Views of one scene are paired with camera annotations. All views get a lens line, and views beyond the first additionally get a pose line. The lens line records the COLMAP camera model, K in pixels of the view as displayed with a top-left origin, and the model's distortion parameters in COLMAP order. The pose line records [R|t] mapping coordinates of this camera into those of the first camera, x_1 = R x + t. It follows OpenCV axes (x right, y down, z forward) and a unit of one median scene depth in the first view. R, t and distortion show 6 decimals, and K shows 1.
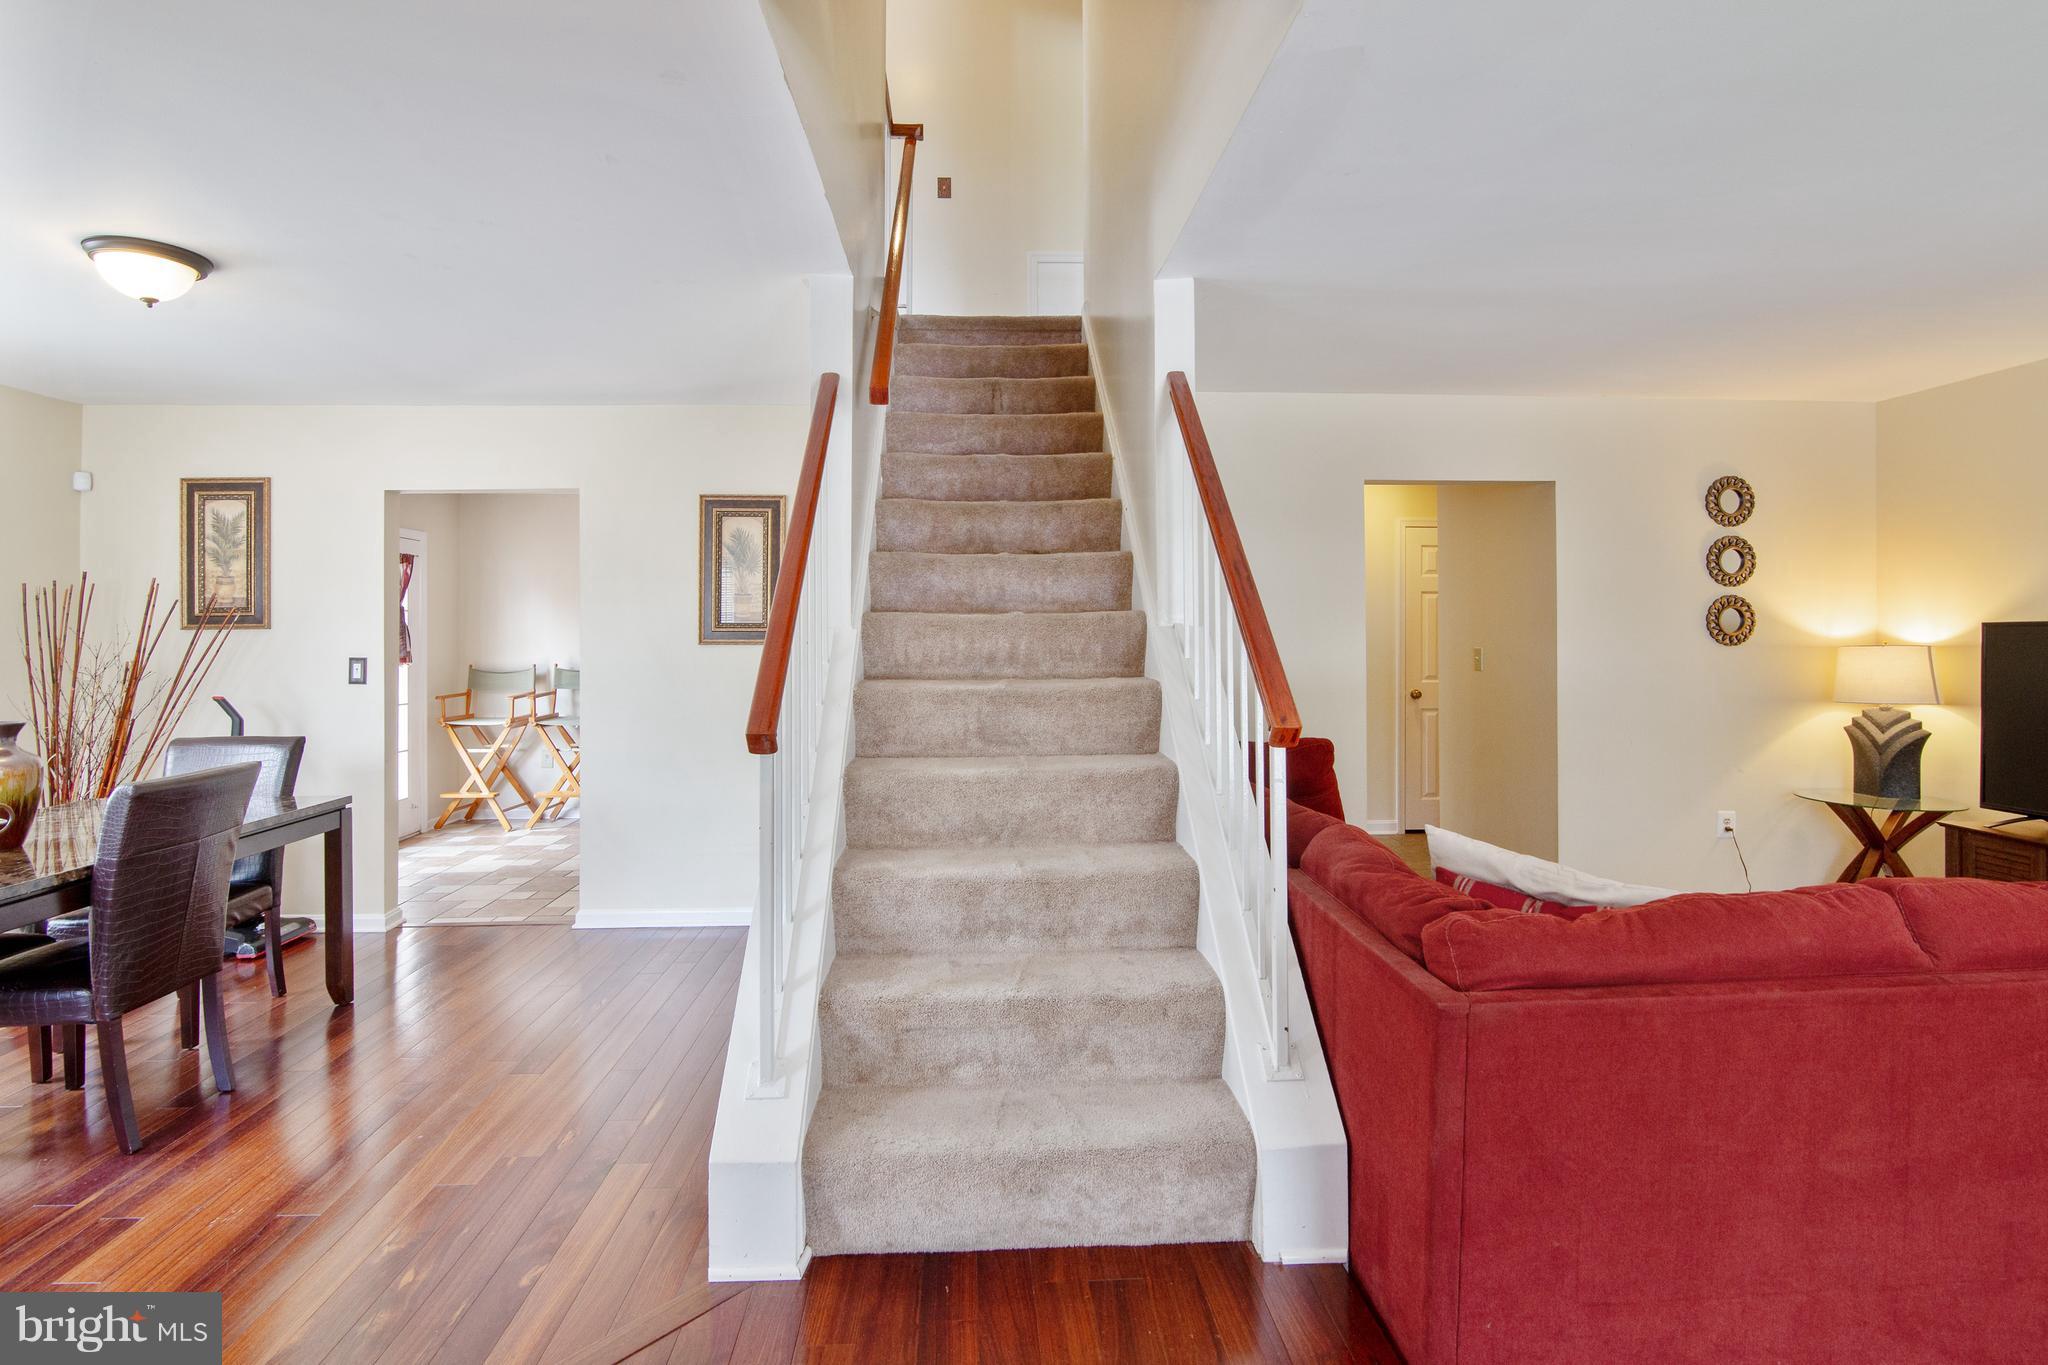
lens RADIAL K [[982.3, 0, 1016.6], [0, 982.3, 618.5], [0, 0, 1]] dist [-0.018893, 0.000687]
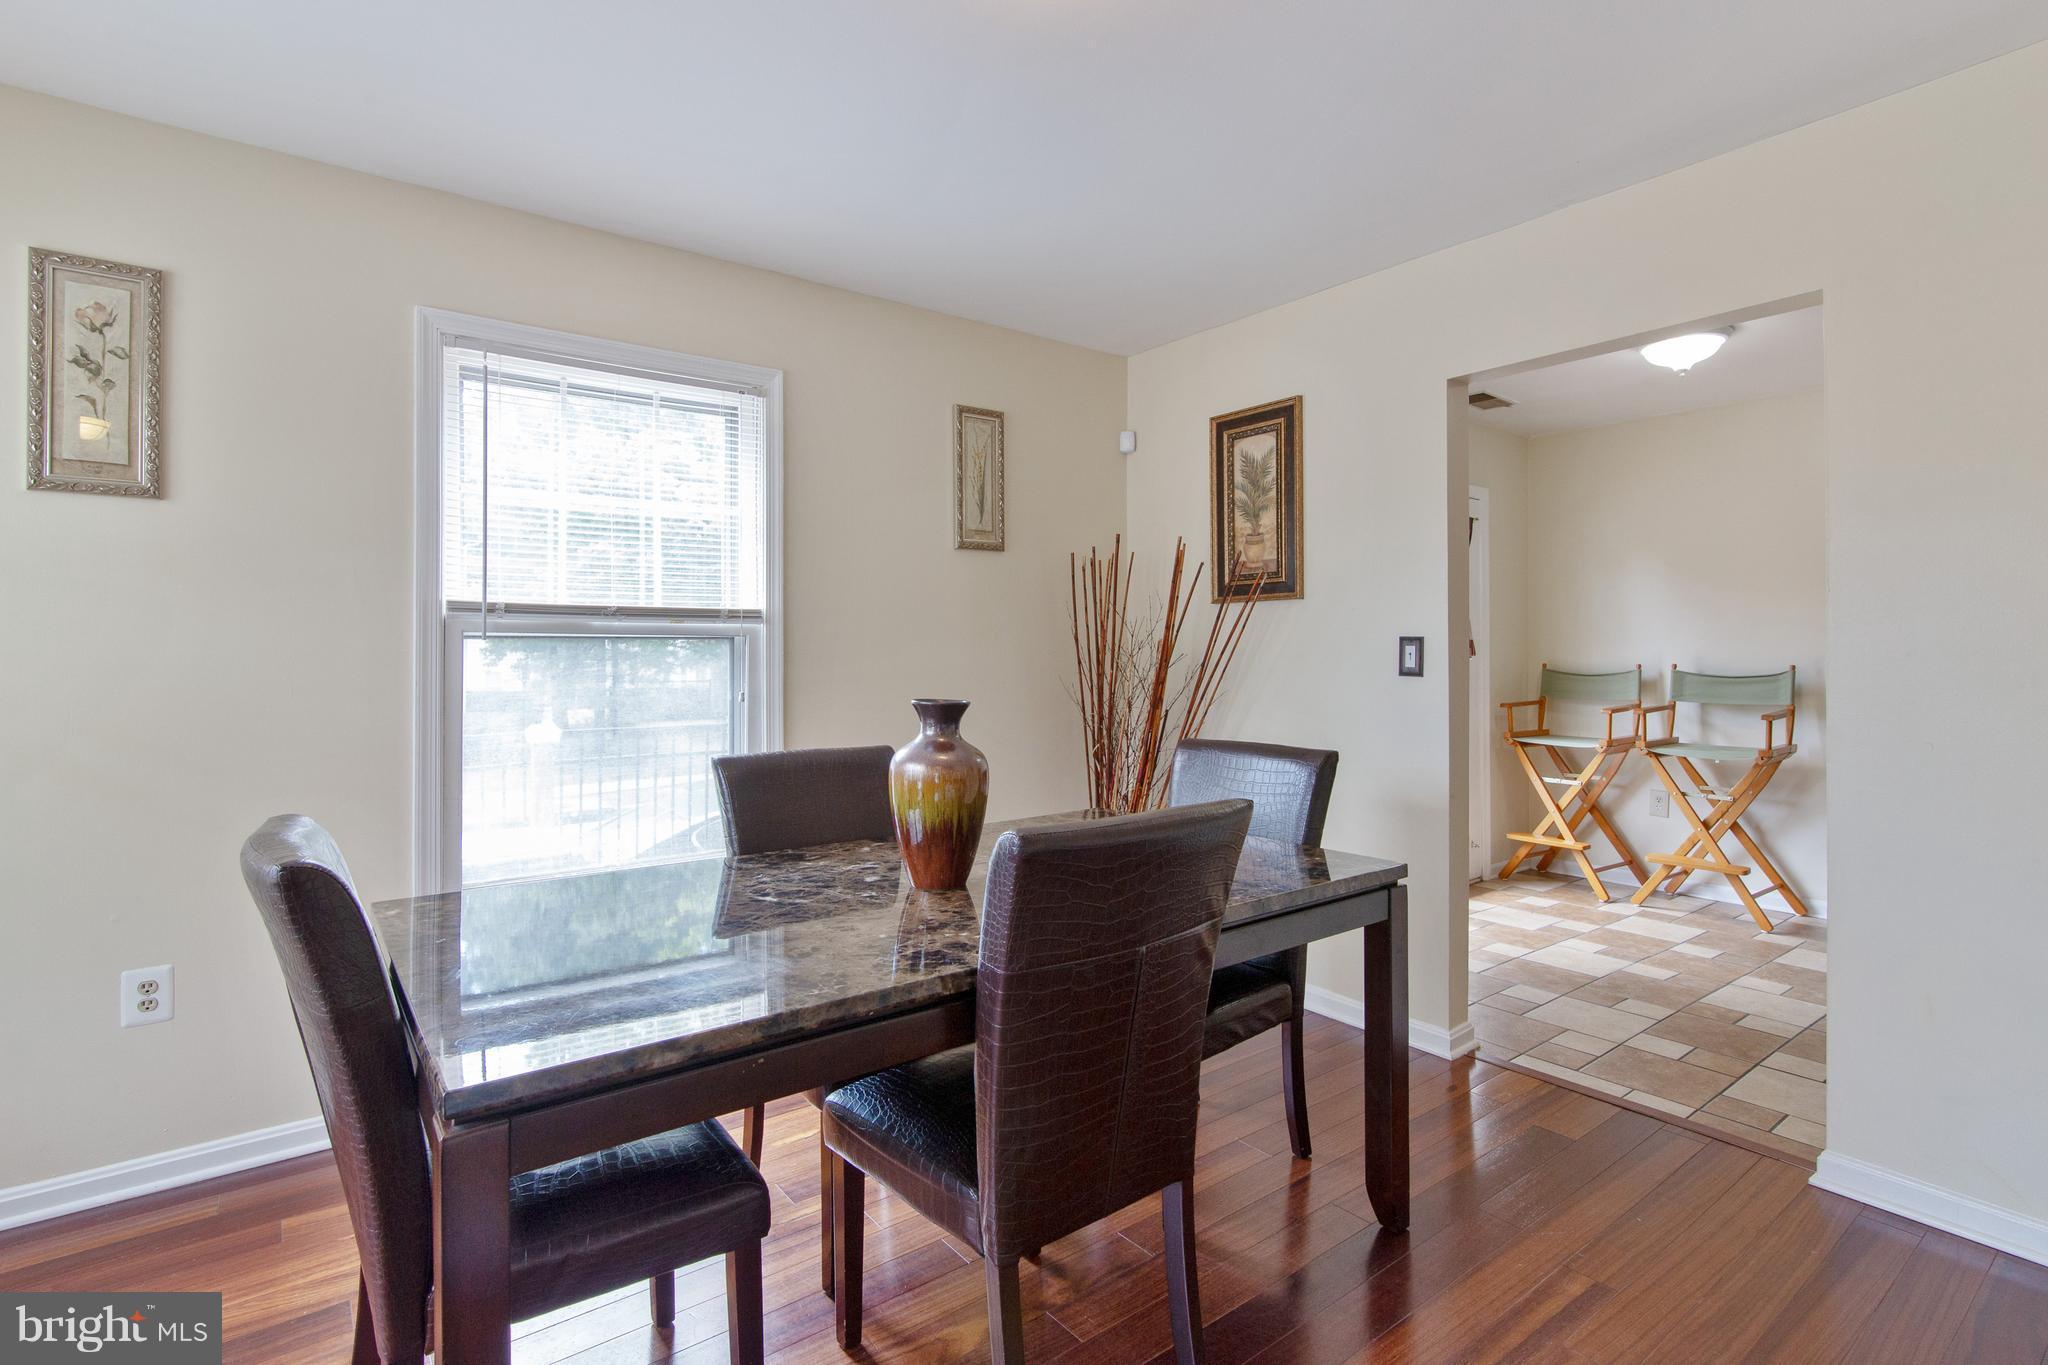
lens RADIAL K [[978.4, 0, 1011.9], [0, 978.4, 646.7], [0, 0, 1]] dist [-0.000371, 0.000356]
pose [[0.562222, 0.001431, -0.826985, -0.272707], [0.009742, 0.999918, 0.008353, 0.038721], [0.826929, -0.012752, 0.562162, 0.391979]]
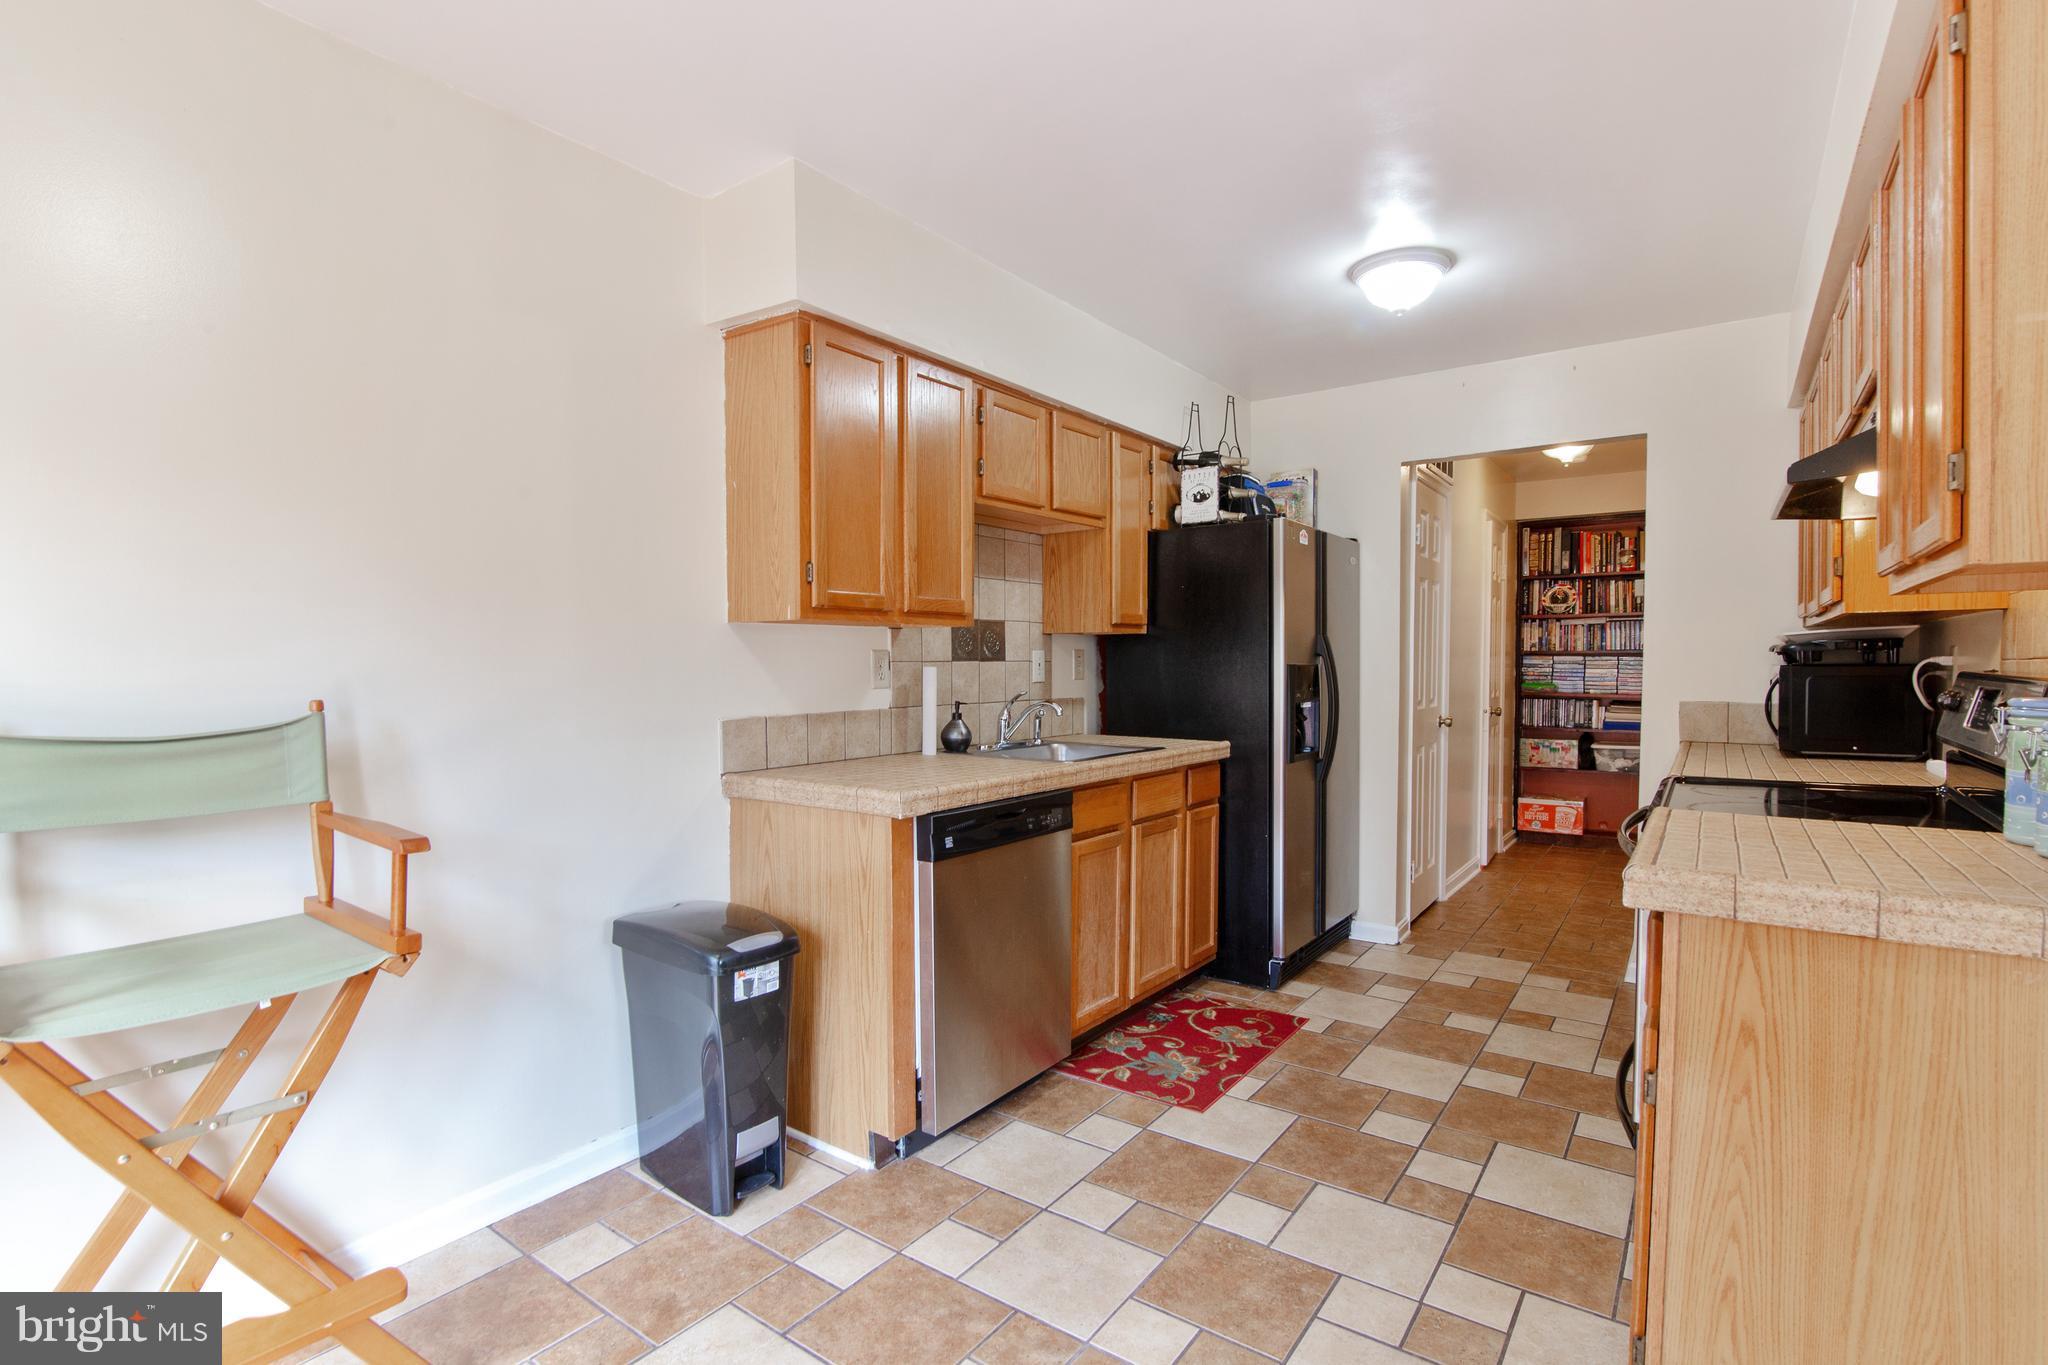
lens RADIAL K [[957.2, 0, 1030.2], [0, 957.2, 685.8], [0, 0, 1]] dist [-0.017662, 0.000188]
pose [[0.624797, -0.013887, 0.780664, -0.770455], [-0.011651, 0.999565, 0.027105, 0.053561], [-0.780700, -0.026030, 0.624363, 1.138157]]
